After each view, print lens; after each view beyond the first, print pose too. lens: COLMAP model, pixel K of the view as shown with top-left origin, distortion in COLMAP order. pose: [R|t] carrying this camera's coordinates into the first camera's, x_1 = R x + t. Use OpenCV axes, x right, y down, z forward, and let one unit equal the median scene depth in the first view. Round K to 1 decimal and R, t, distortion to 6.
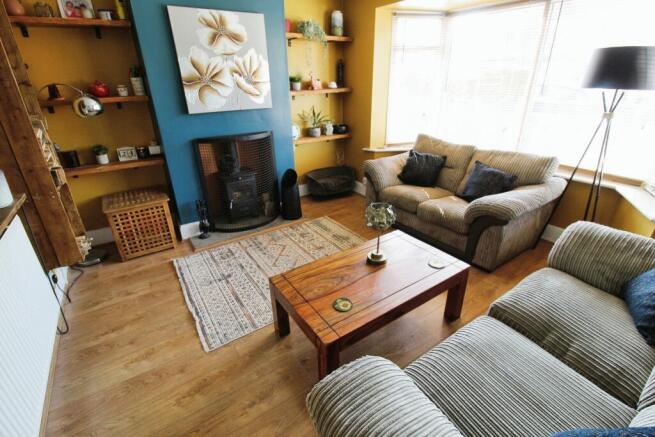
lens RADIAL K [[301.8, 0, 327.5], [0, 301.8, 218.5], [0, 0, 1]] dist [-0.001526, -0.000127]
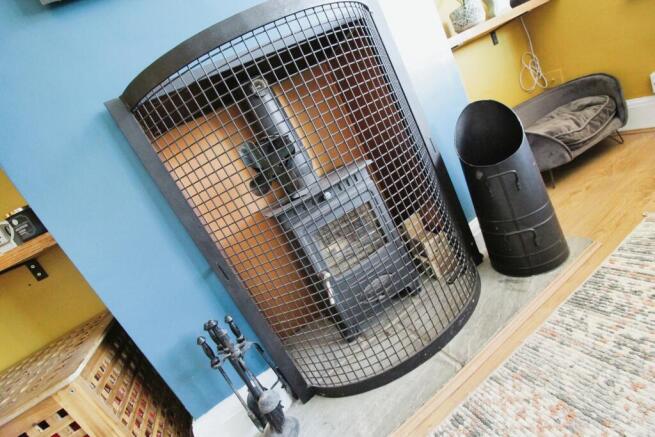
lens RADIAL K [[309.1, 0, 327.5], [0, 309.1, 218.5], [0, 0, 1]] dist [-0.000514, -0.000078]
pose [[0.888882, -0.371266, -0.268423, -0.208978], [0.330637, 0.925430, -0.185092, -0.052131], [0.317125, 0.075774, 0.945352, 0.686883]]
